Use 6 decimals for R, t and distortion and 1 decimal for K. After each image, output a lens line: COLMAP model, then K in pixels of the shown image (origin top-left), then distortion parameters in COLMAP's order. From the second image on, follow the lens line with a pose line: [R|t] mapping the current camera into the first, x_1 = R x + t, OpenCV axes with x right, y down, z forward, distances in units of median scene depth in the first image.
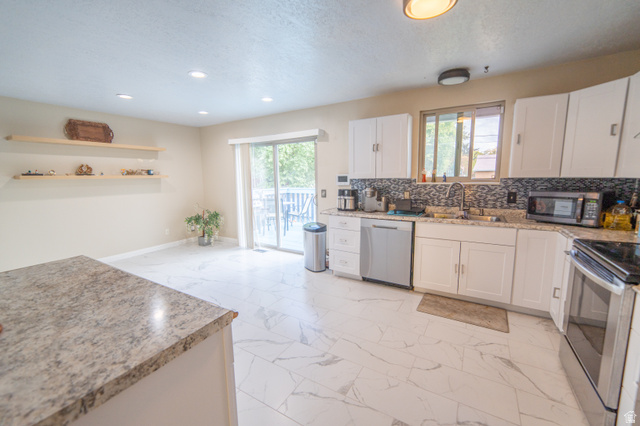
lens RADIAL K [[266.5, 0, 315.7], [0, 266.5, 212.9], [0, 0, 1]] dist [-0.013301, 0.002246]
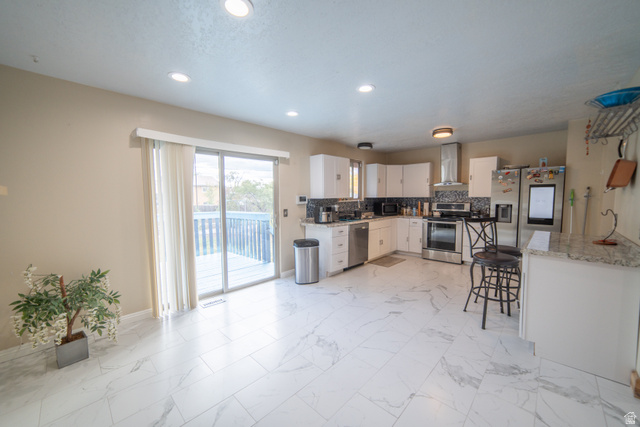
lens RADIAL K [[249.9, 0, 318.3], [0, 249.9, 214.7], [0, 0, 1]] dist [-0.009255, 0.000443]
pose [[0.202143, -0.057916, 0.977642, -1.304556], [0.141231, 0.989539, 0.029419, -0.111315], [-0.969119, 0.132127, 0.208208, 0.970475]]
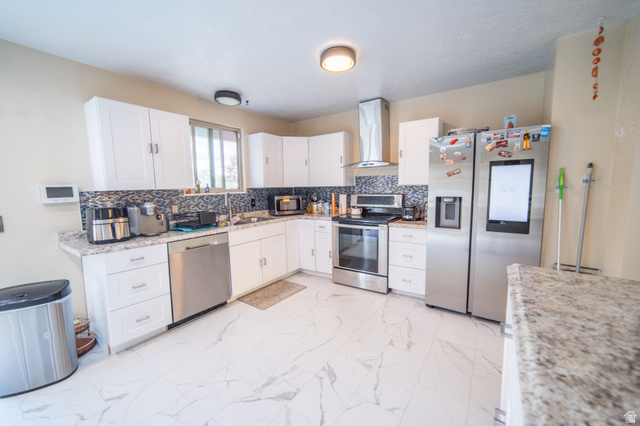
lens RADIAL K [[253.8, 0, 318.4], [0, 253.8, 213.6], [0, 0, 1]] dist [-0.013387, 0.000778]
pose [[0.051540, -0.089905, 0.994616, -0.534865], [0.156296, 0.984393, 0.080881, -0.056587], [-0.986365, 0.151286, 0.064787, 0.599978]]
